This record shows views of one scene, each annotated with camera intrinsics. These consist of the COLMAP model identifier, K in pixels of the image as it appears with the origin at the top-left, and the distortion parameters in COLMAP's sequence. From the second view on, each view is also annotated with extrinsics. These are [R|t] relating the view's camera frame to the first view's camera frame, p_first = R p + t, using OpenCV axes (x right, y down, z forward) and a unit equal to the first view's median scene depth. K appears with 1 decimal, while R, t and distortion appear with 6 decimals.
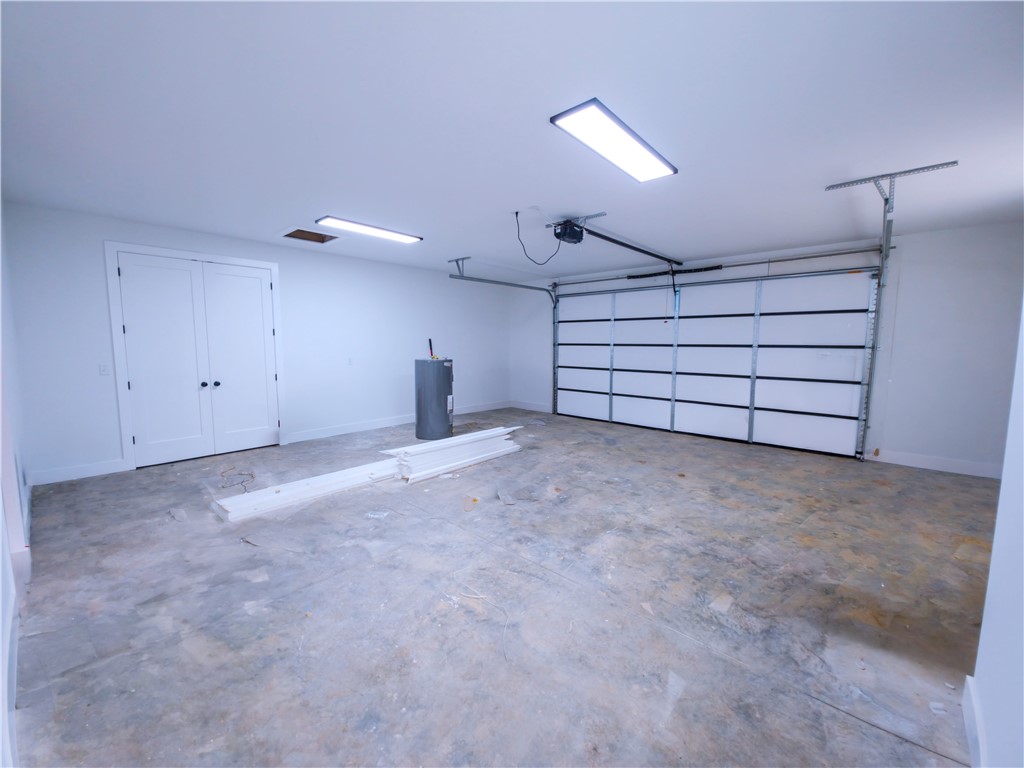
lens RADIAL K [[408.6, 0, 510.7], [0, 408.6, 380.0], [0, 0, 1]] dist [0.003972, -0.001418]
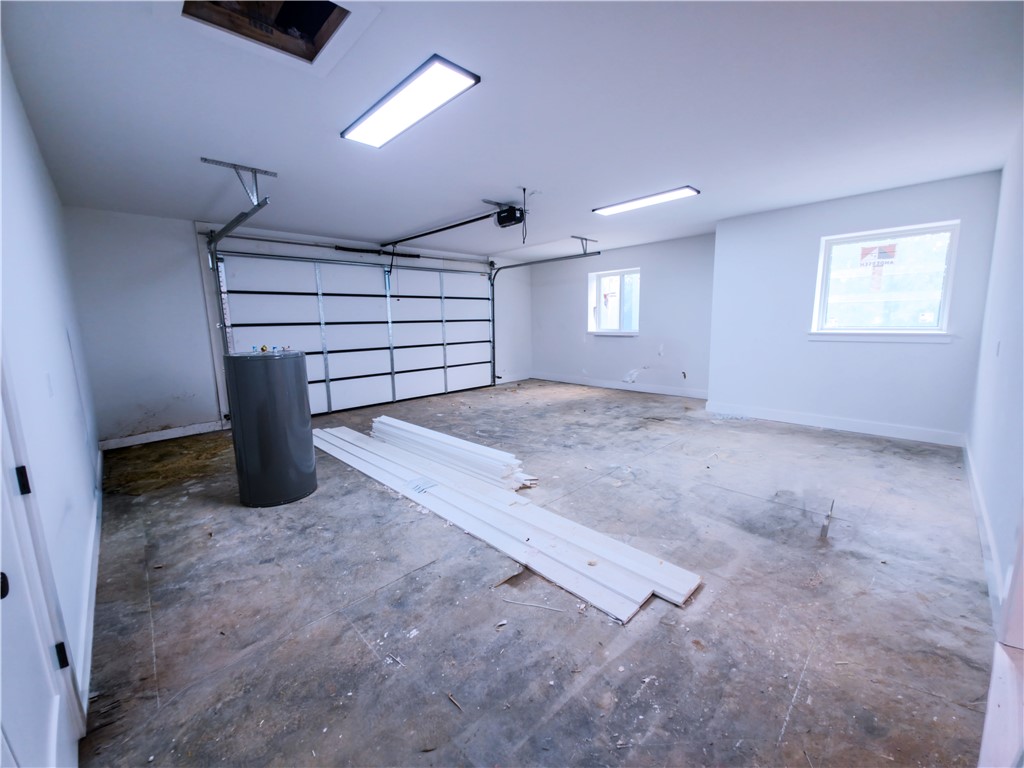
lens RADIAL K [[408.6, 0, 509.8], [0, 408.6, 385.8], [0, 0, 1]] dist [0.003972, -0.001418]
pose [[0.064772, -0.167981, 0.983660, -0.819991], [0.112906, 0.980634, 0.160029, -0.070672], [-0.991492, 0.100696, 0.082484, 0.757621]]
